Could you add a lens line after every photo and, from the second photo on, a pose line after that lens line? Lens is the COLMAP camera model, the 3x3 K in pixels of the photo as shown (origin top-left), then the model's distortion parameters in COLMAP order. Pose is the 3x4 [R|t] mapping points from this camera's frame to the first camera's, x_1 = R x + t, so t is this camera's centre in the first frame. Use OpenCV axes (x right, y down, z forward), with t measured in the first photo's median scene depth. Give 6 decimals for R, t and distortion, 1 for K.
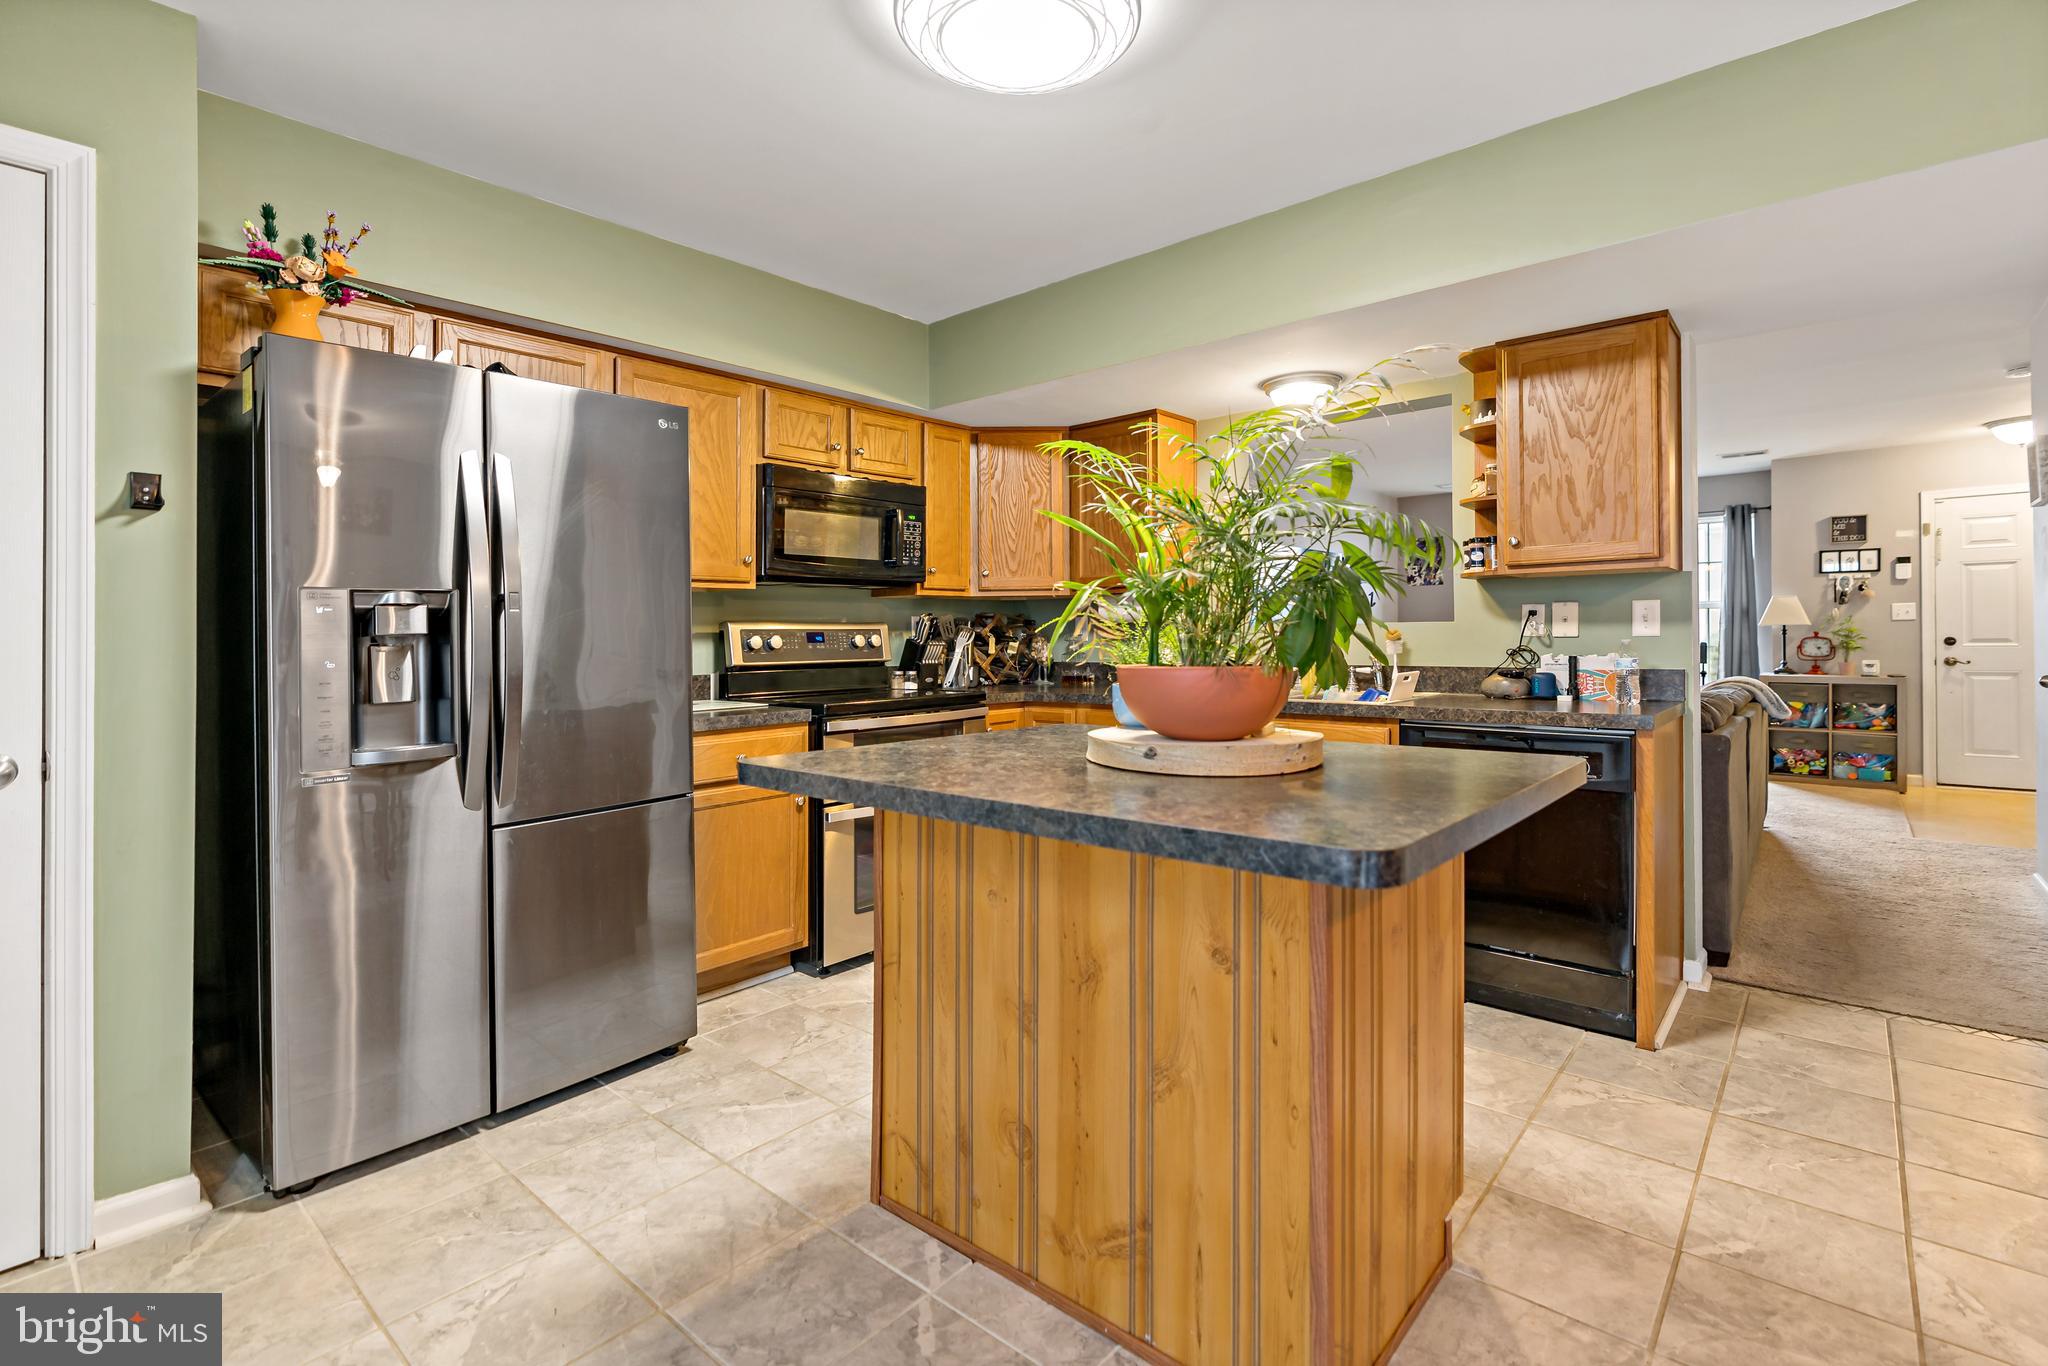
lens RADIAL K [[967.5, 0, 1024.0], [0, 967.5, 683.0], [0, 0, 1]] dist [-0.002535, 0.000615]
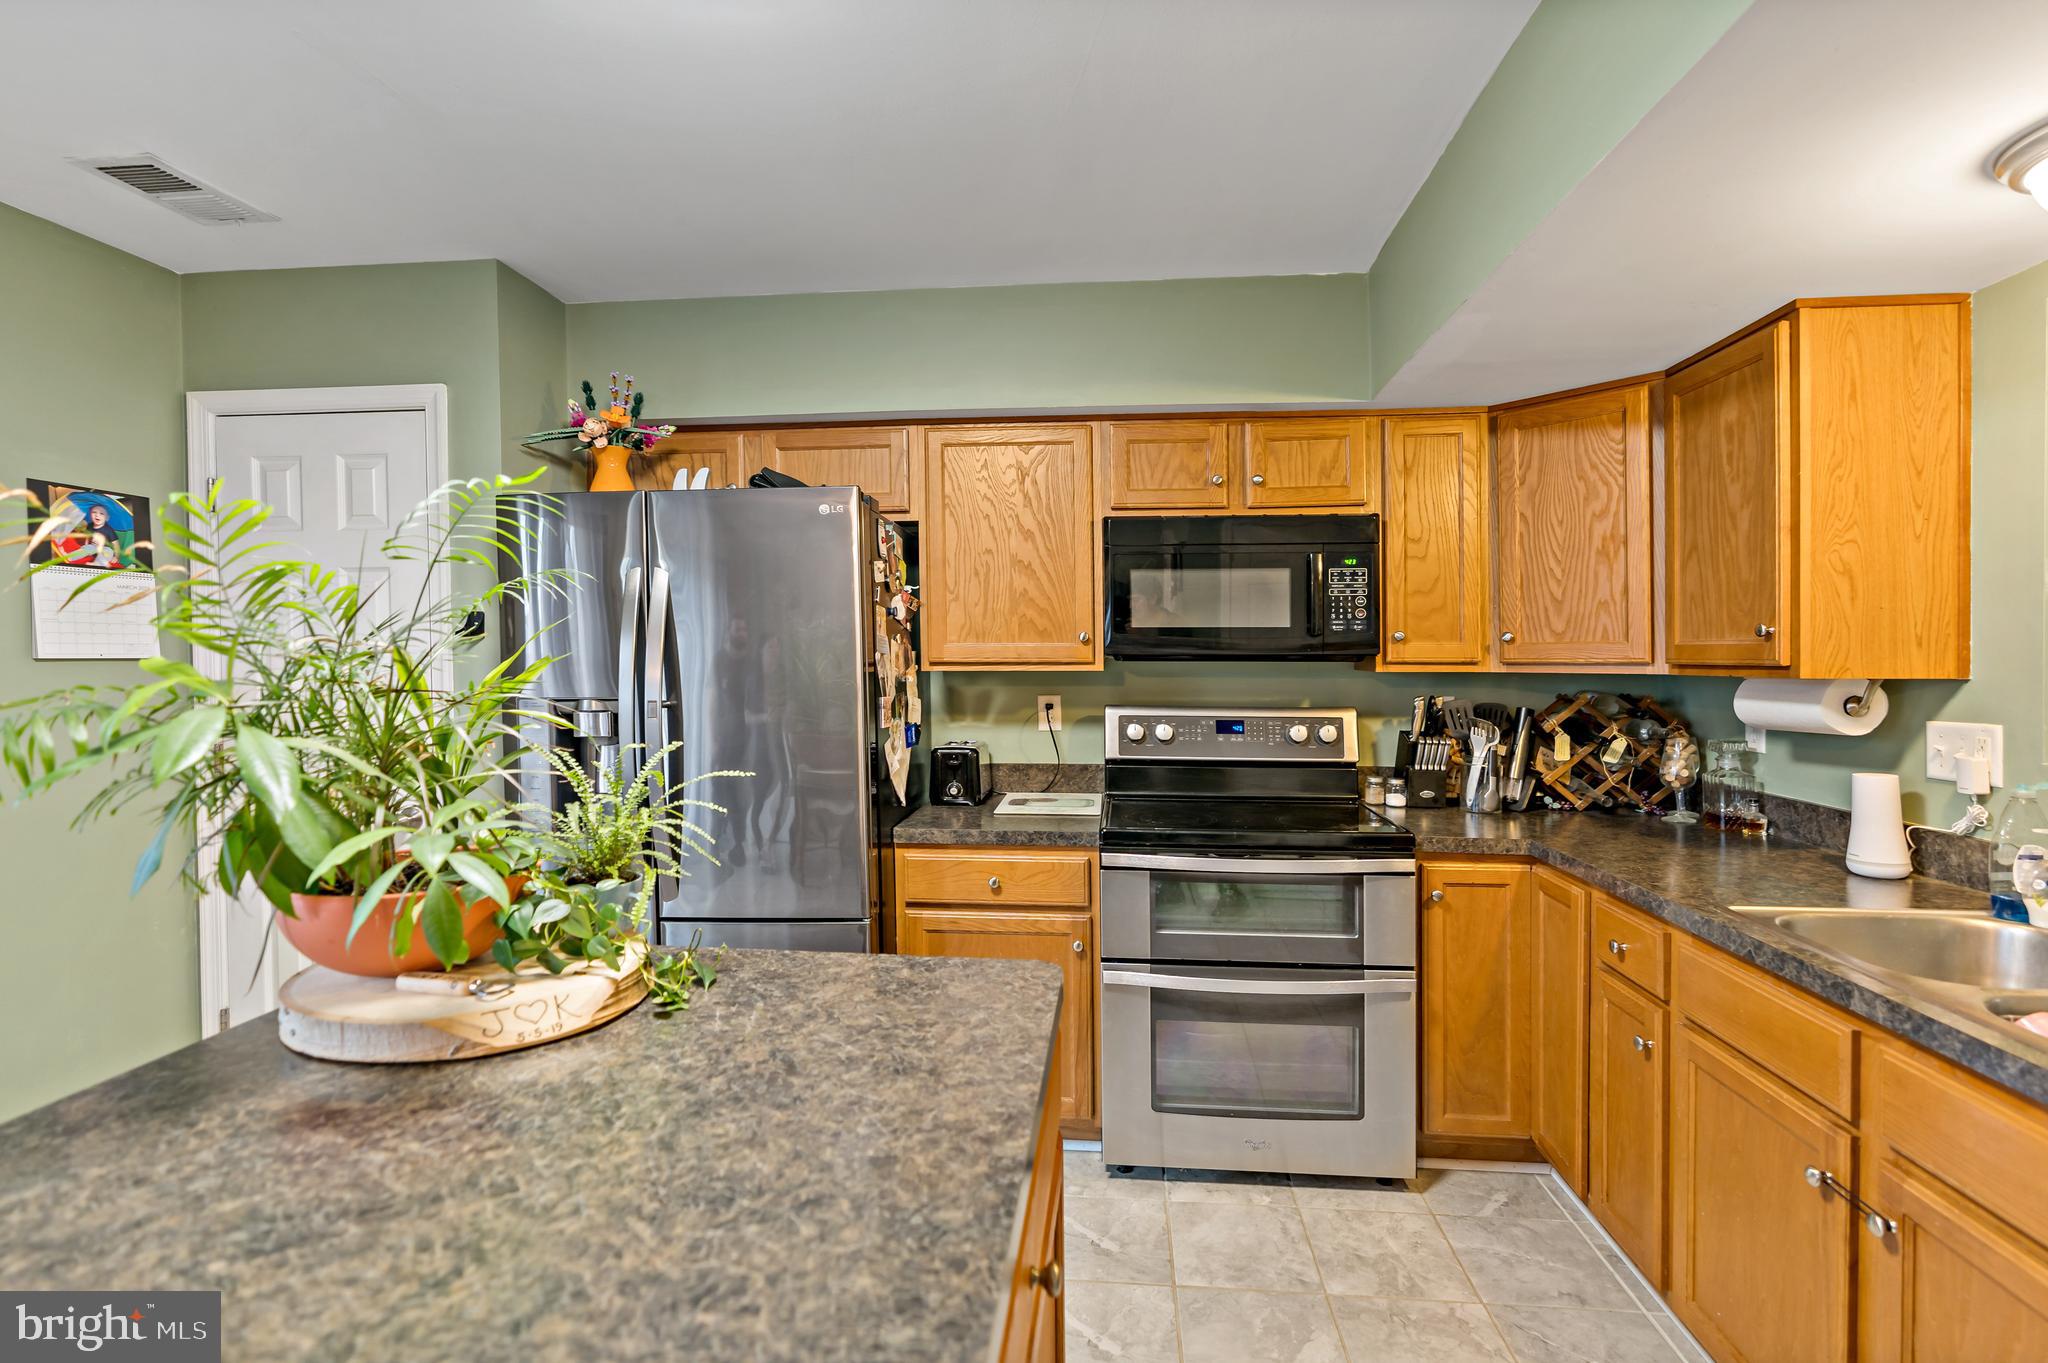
lens RADIAL K [[942.8, 0, 1024.0], [0, 942.8, 681.5], [0, 0, 1]] dist [-0.002657, -0.000048]
pose [[0.575224, 0.035560, -0.817223, 0.296645], [-0.048229, 0.998791, 0.009514, -0.080302], [0.816573, 0.033941, 0.576244, 0.420644]]
